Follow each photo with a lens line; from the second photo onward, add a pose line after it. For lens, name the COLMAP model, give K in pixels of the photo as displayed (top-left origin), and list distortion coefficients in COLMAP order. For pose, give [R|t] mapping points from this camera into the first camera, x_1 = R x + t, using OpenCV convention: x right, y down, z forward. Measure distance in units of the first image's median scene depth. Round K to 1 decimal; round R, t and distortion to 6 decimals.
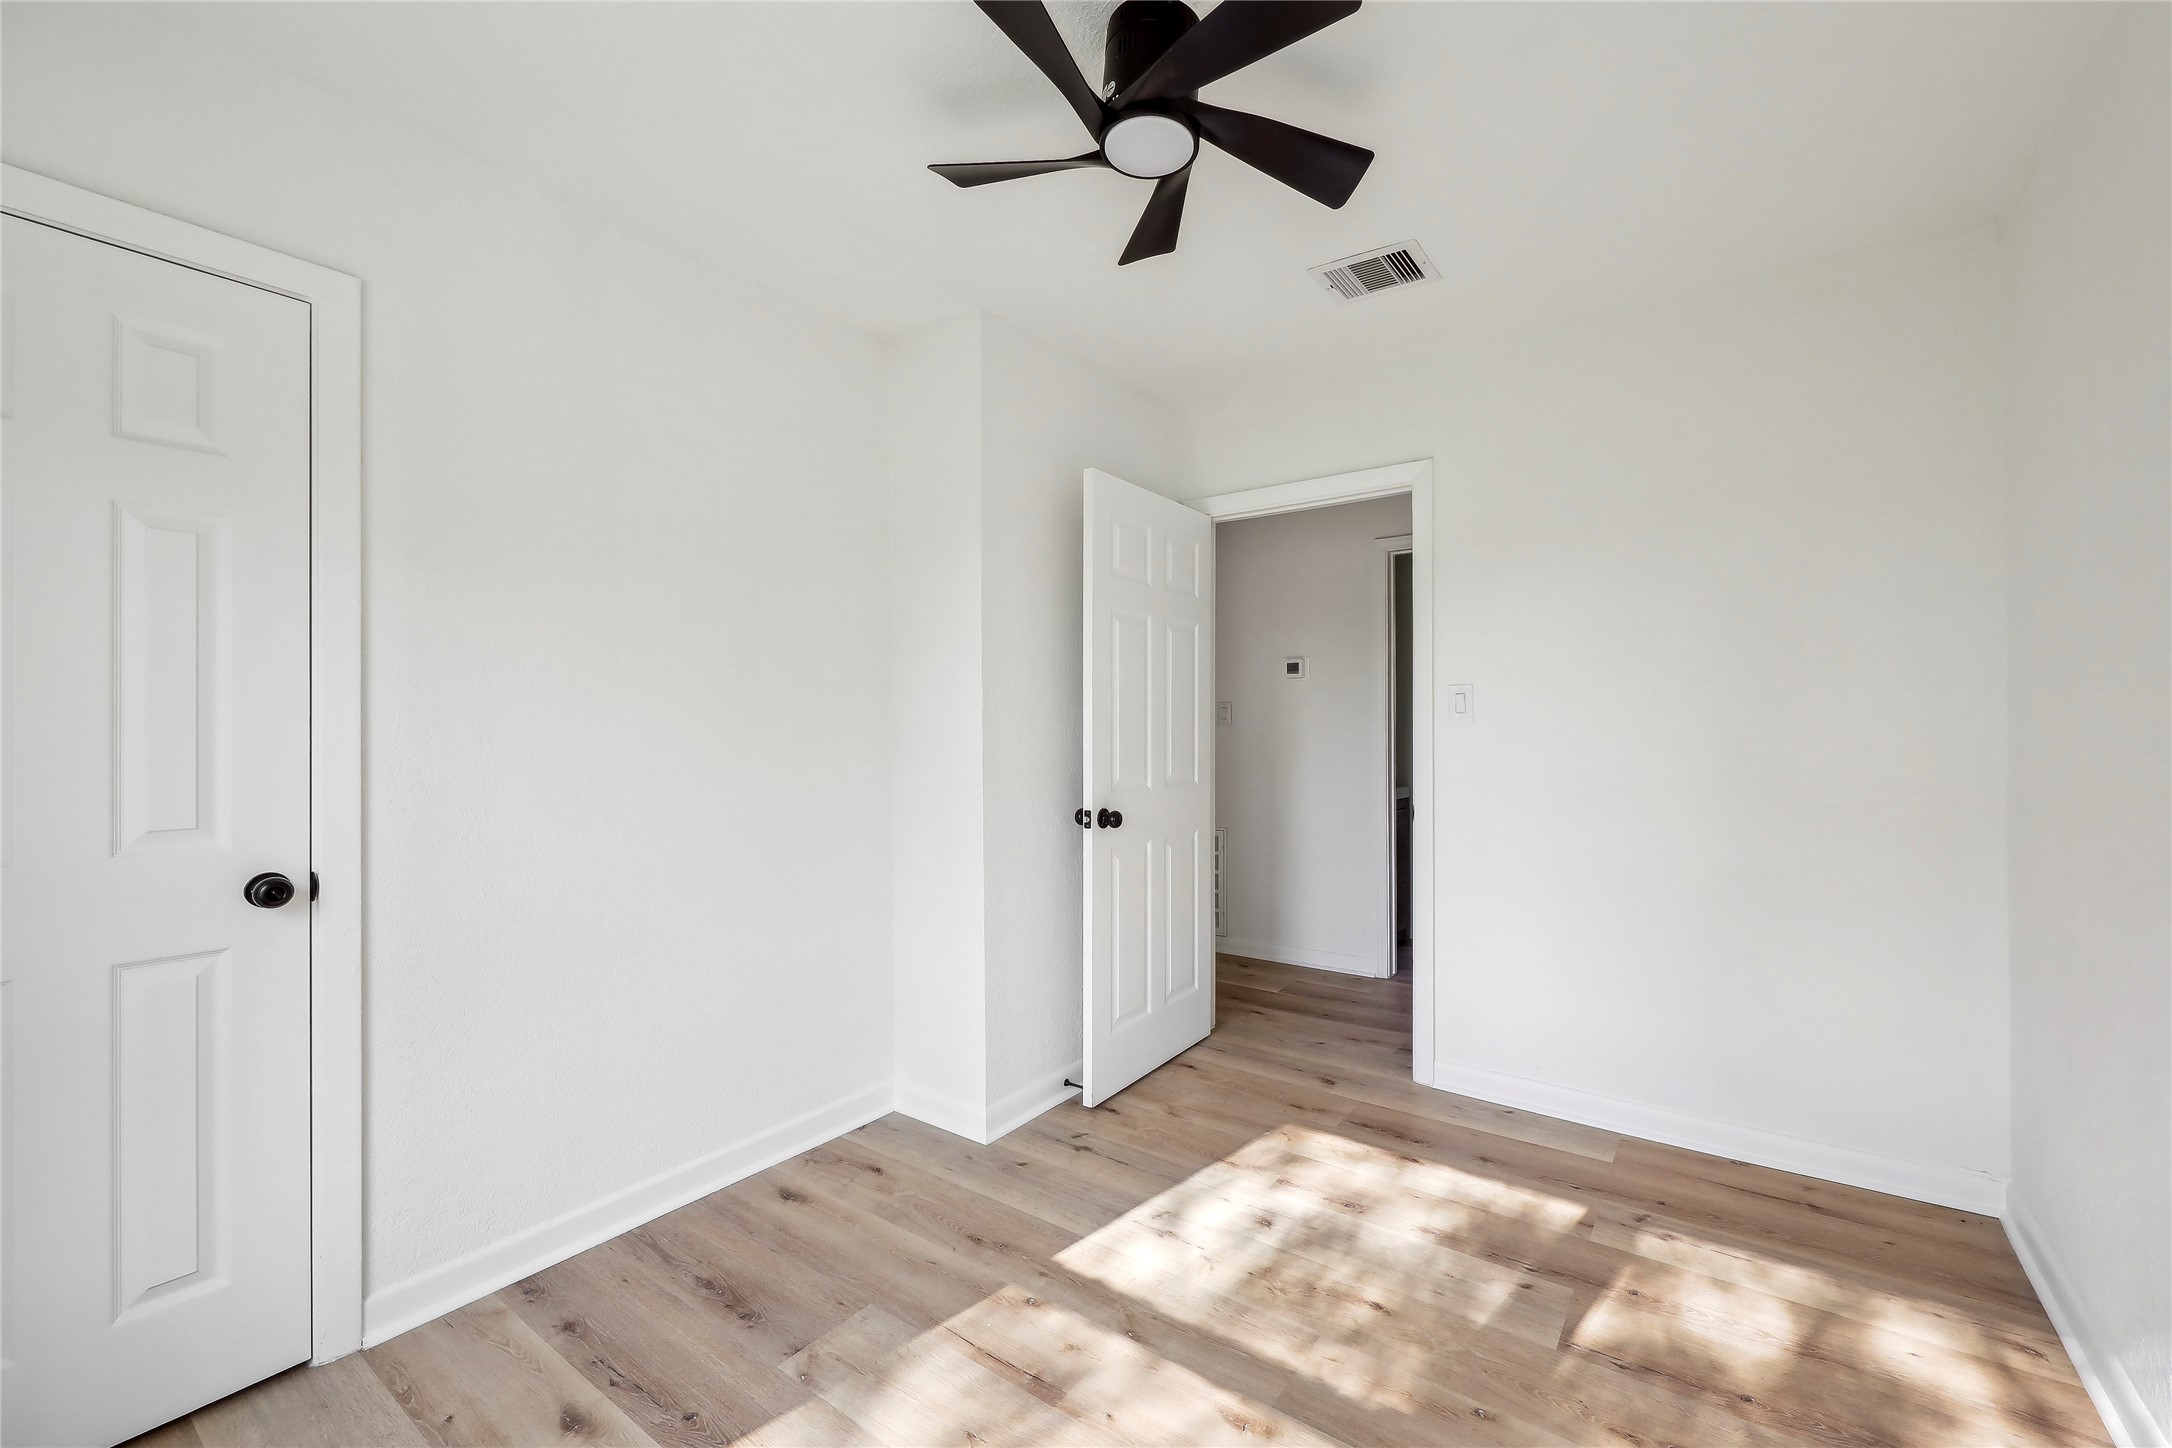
lens RADIAL K [[899.4, 0, 1086.0], [0, 899.4, 724.0], [0, 0, 1]] dist [0.001176, -0.000109]
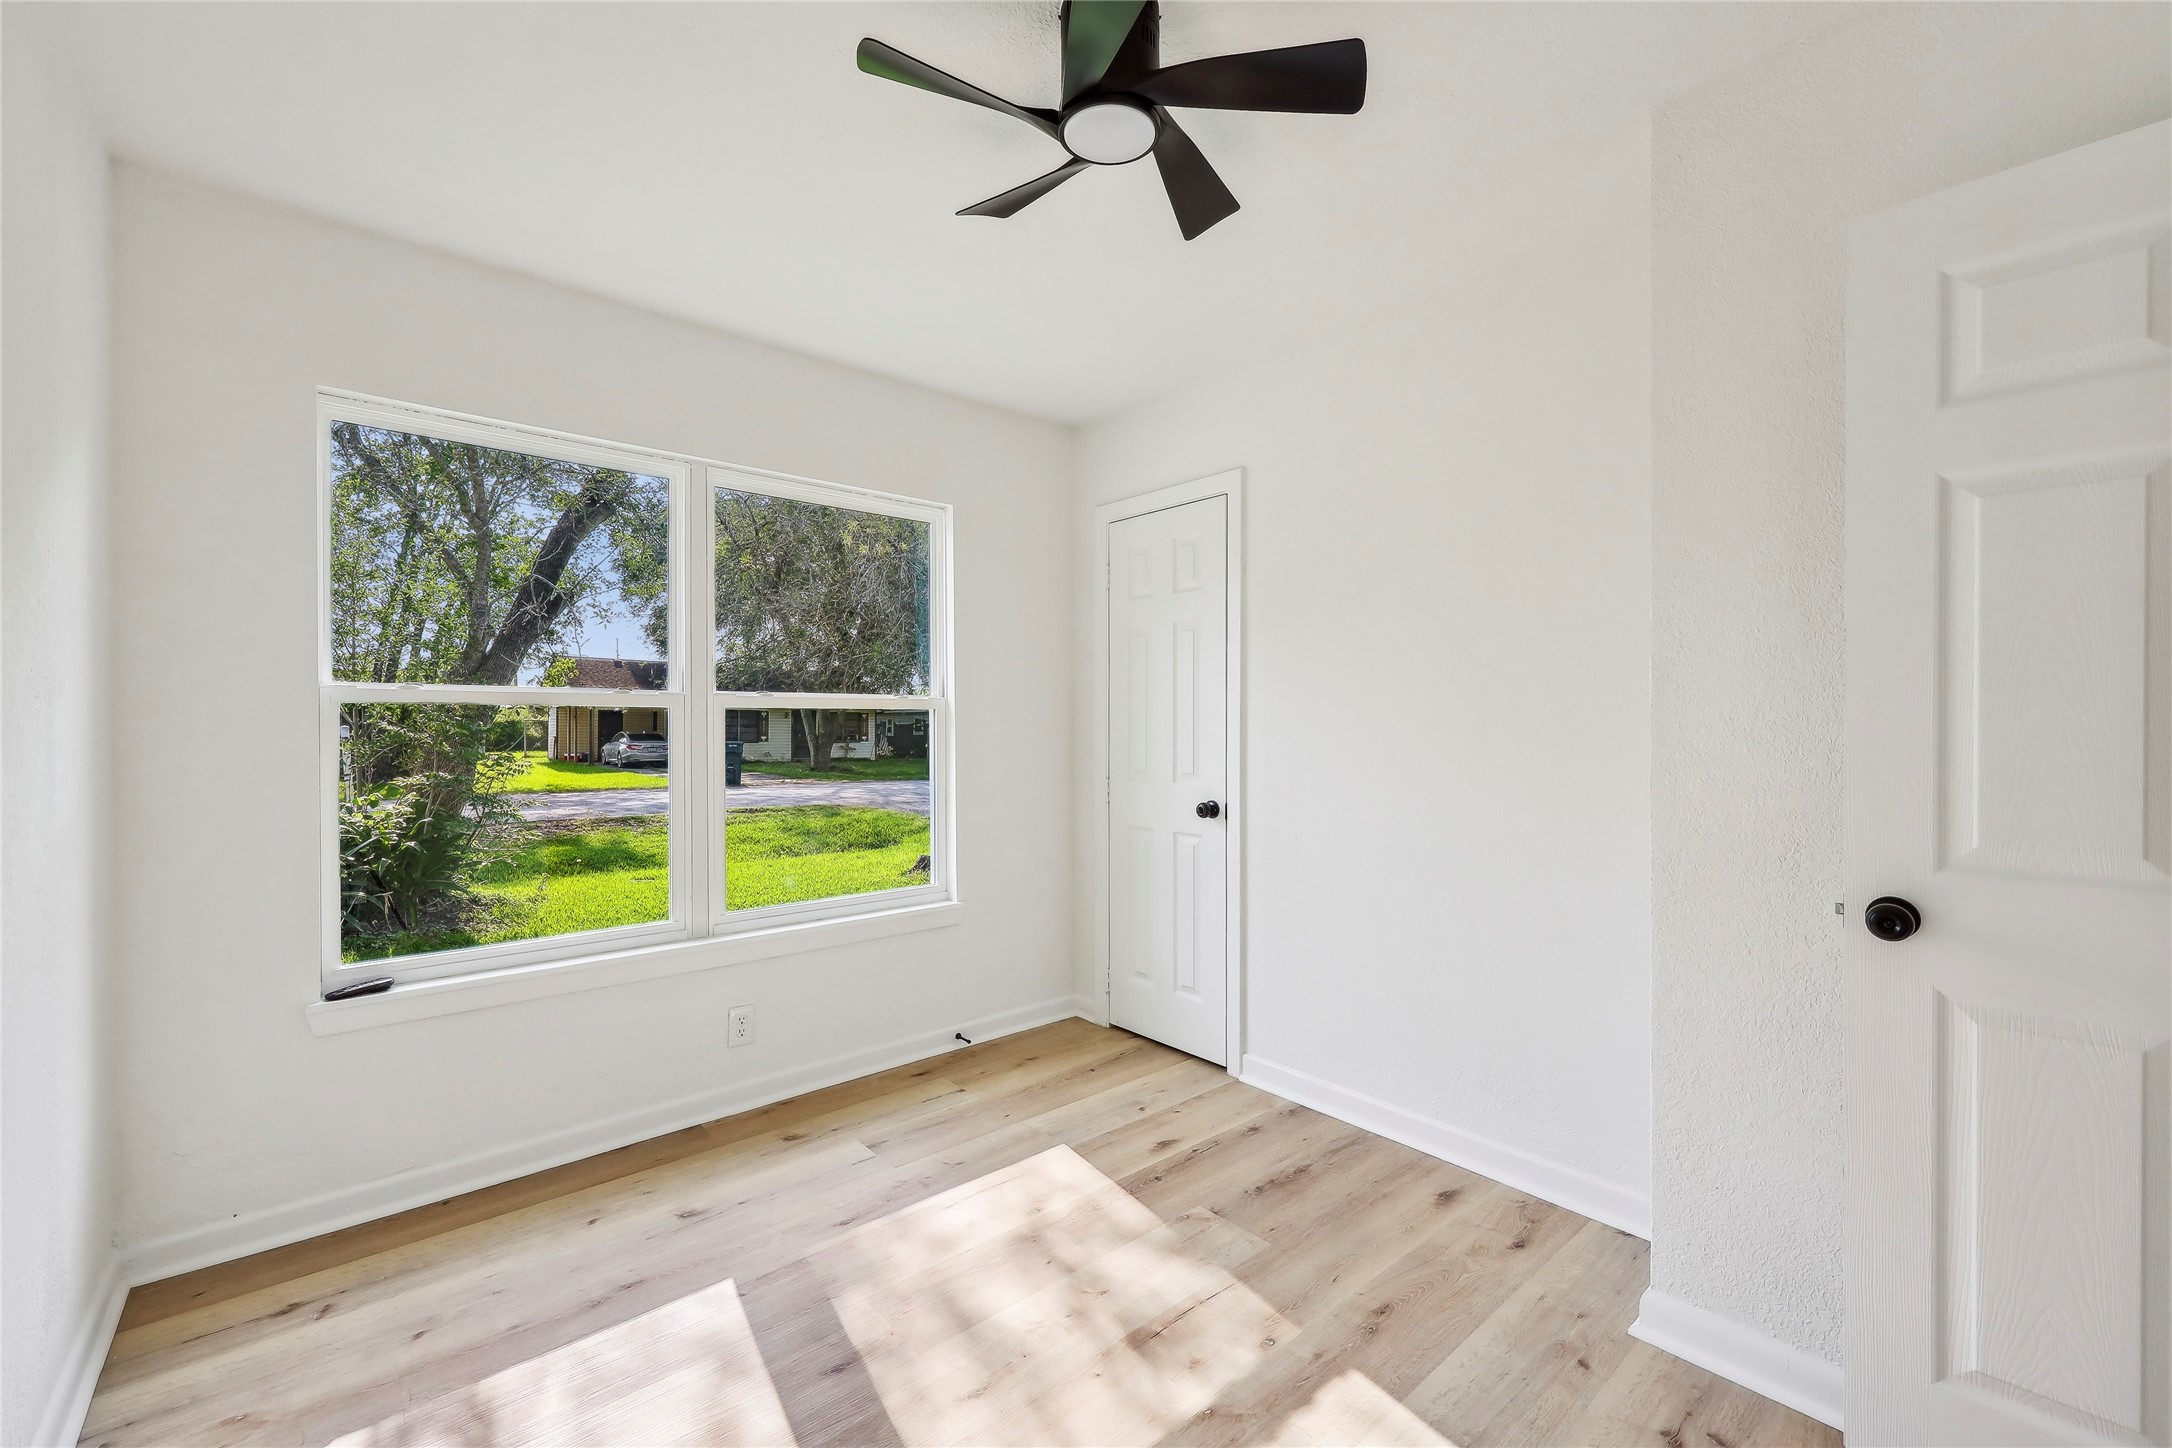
lens RADIAL K [[899.4, 0, 1086.0], [0, 899.4, 724.0], [0, 0, 1]] dist [0.001176, -0.000109]
pose [[-0.237582, 0.004221, -0.971358, 0.873376], [0.008024, 0.999965, 0.002382, -0.004290], [0.971334, -0.007228, -0.237607, 1.021347]]
